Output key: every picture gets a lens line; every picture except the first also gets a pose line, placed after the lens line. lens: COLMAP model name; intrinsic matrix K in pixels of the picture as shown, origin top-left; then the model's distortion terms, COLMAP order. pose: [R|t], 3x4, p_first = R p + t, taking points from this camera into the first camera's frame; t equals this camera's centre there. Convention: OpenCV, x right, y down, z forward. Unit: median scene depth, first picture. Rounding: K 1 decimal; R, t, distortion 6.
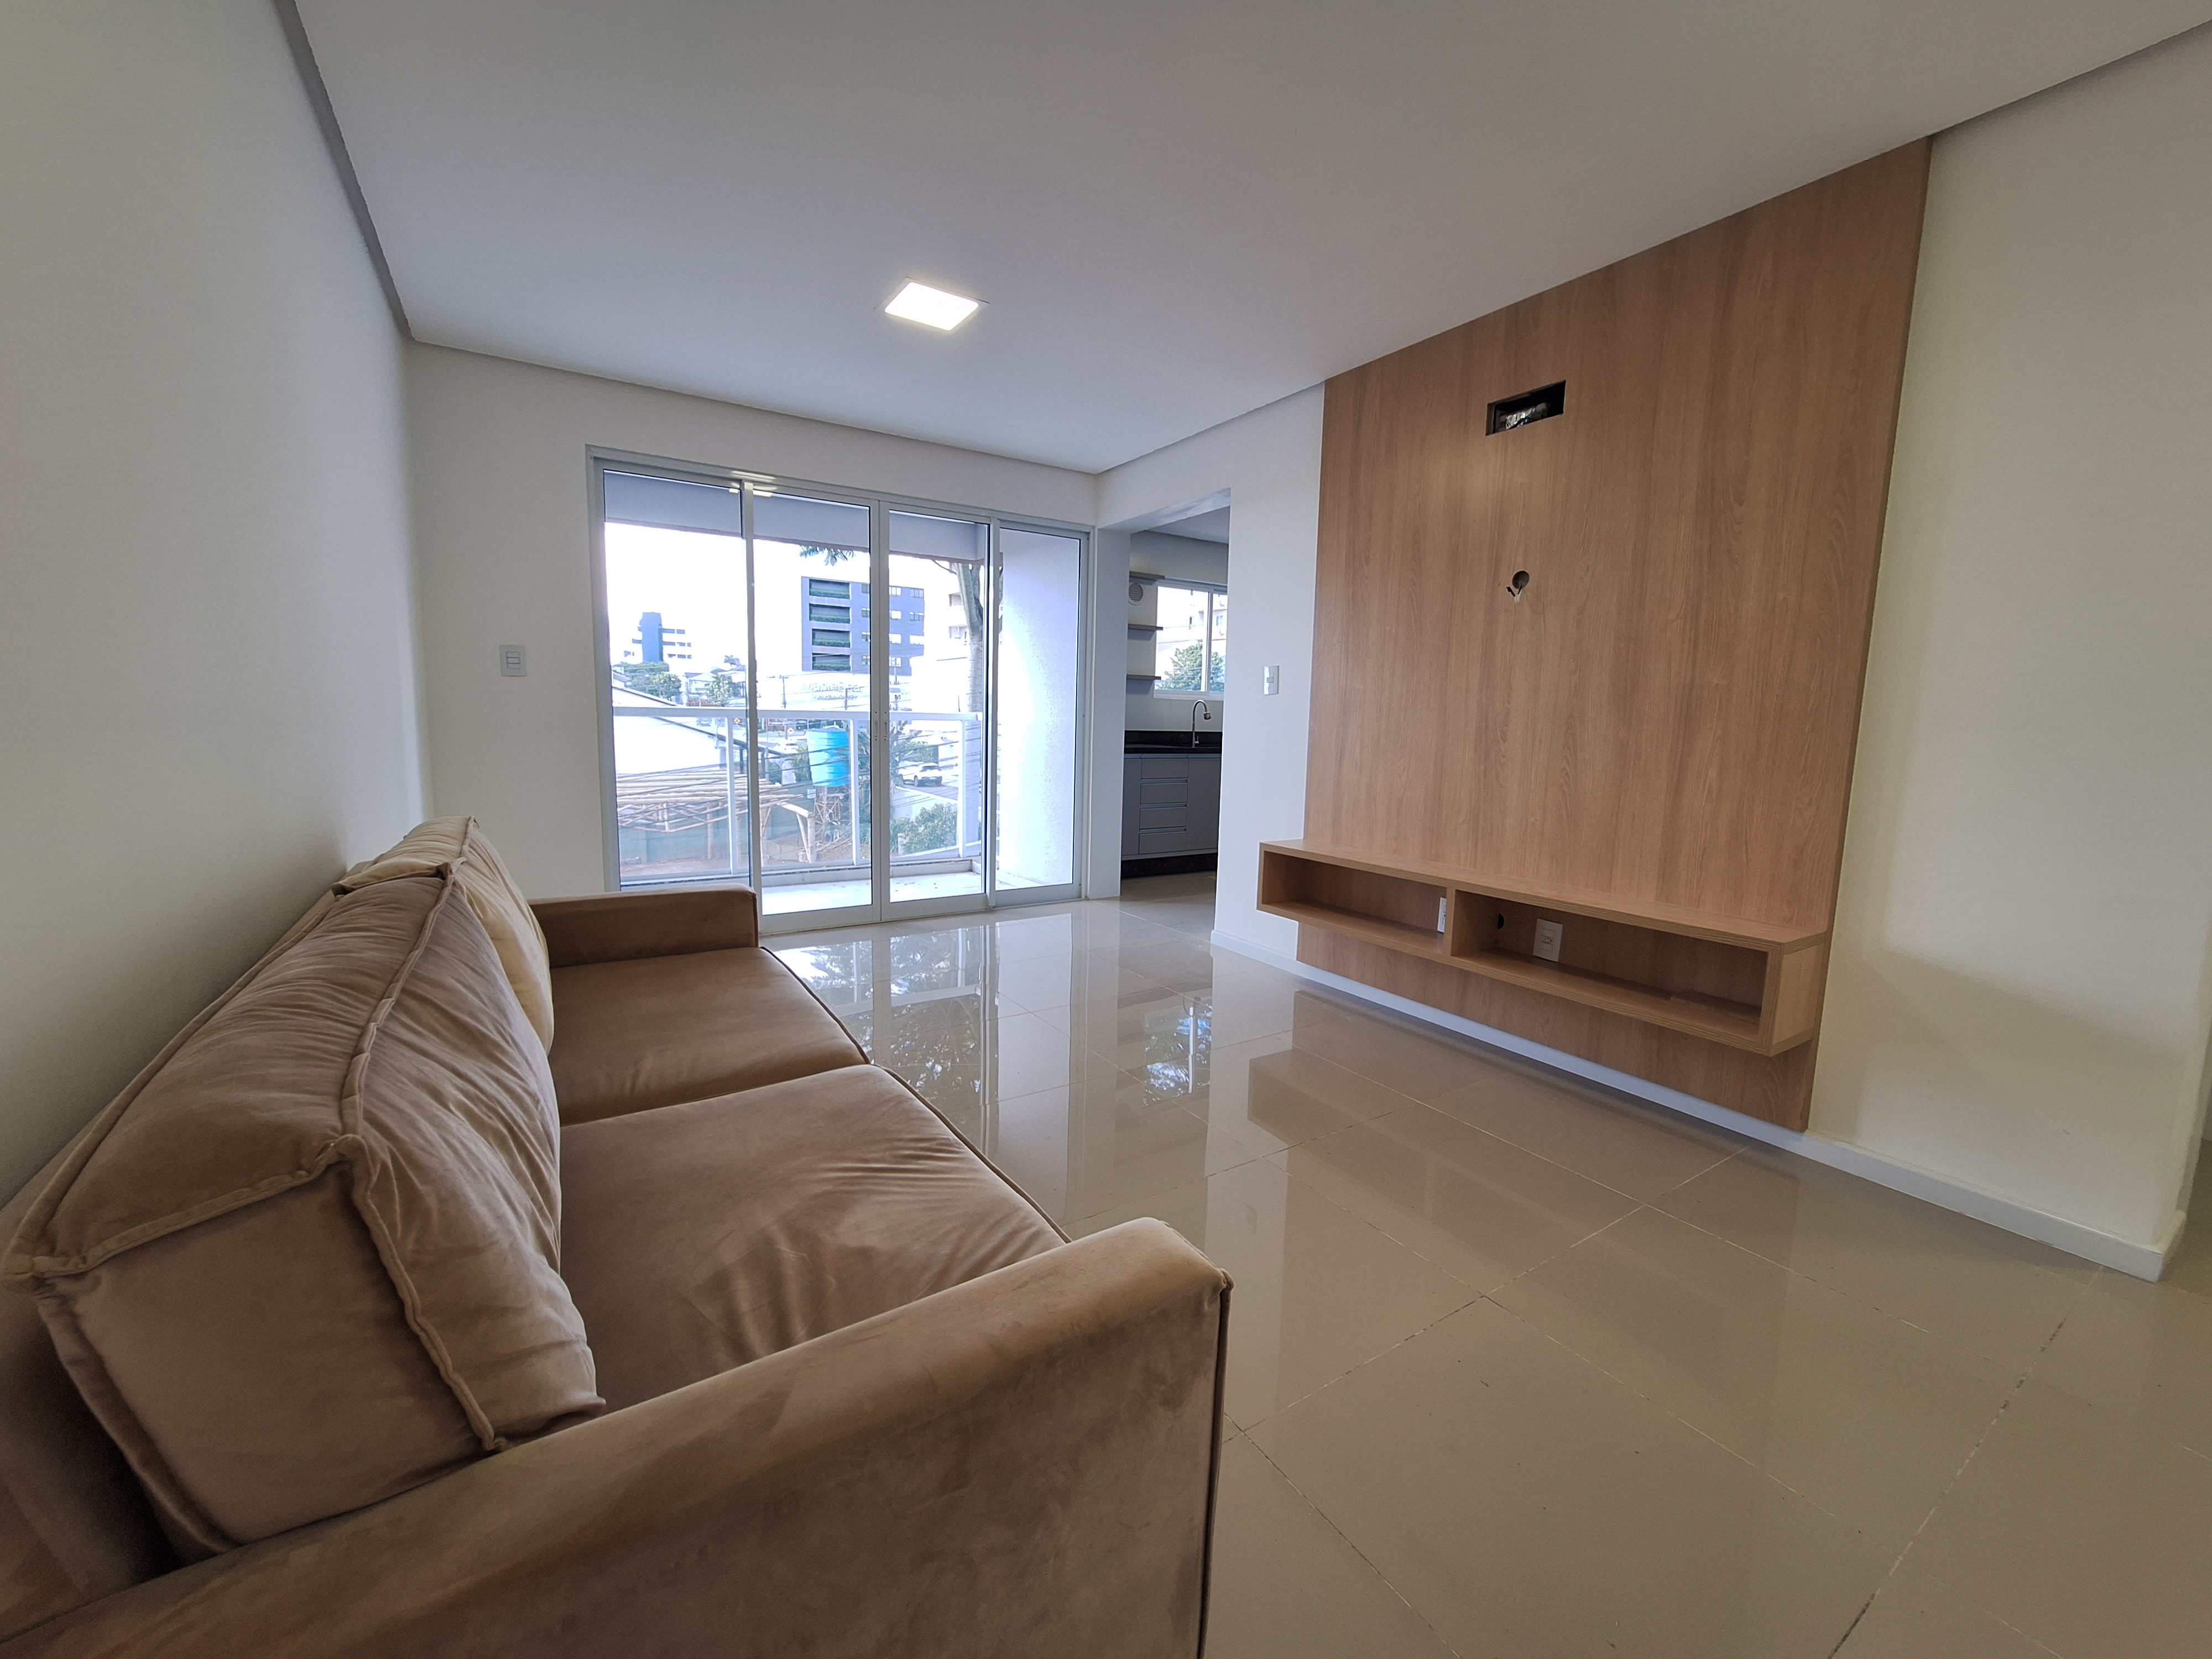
lens RADIAL K [[870.7, 0, 1085.4], [0, 870.7, 824.5], [0, 0, 1]] dist [-0.001204, -0.000050]
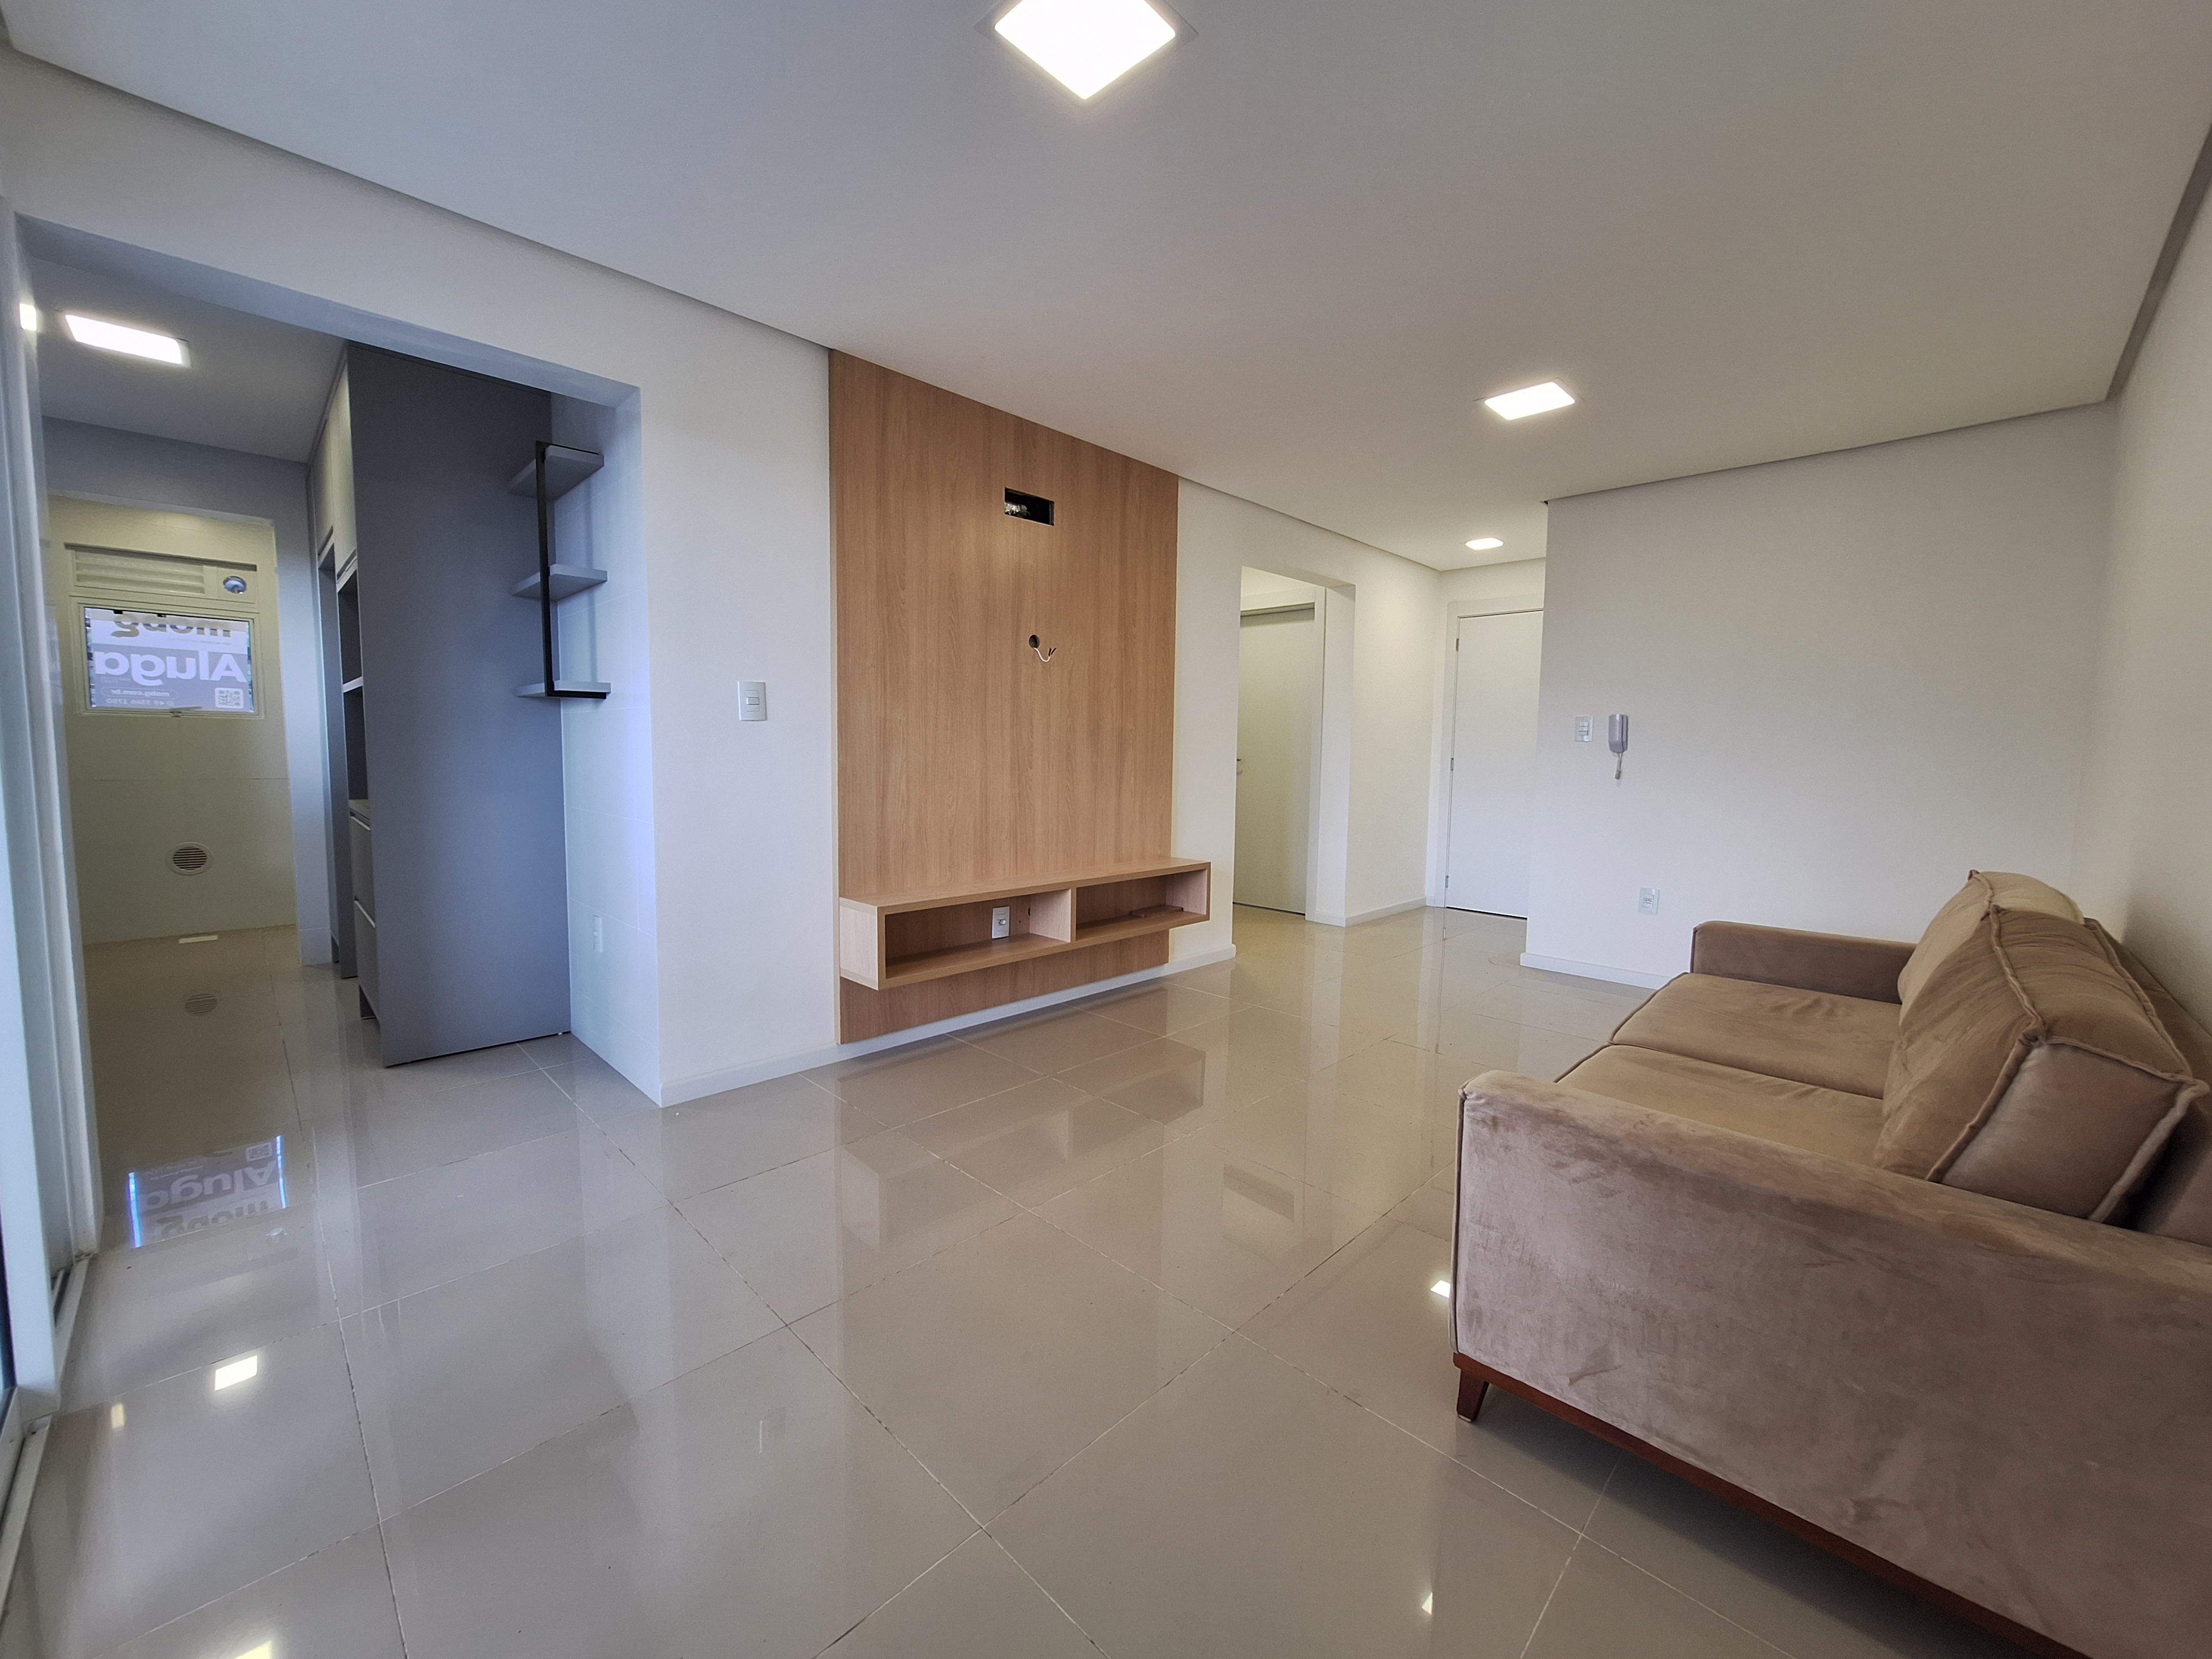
lens RADIAL K [[870.7, 0, 1086.7], [0, 870.7, 823.3], [0, 0, 1]] dist [-0.001204, -0.000050]
pose [[-0.216800, -0.103772, 0.970685, -0.734637], [0.110613, 0.985319, 0.130042, -0.166313], [-0.969929, 0.135564, -0.202139, 1.149735]]
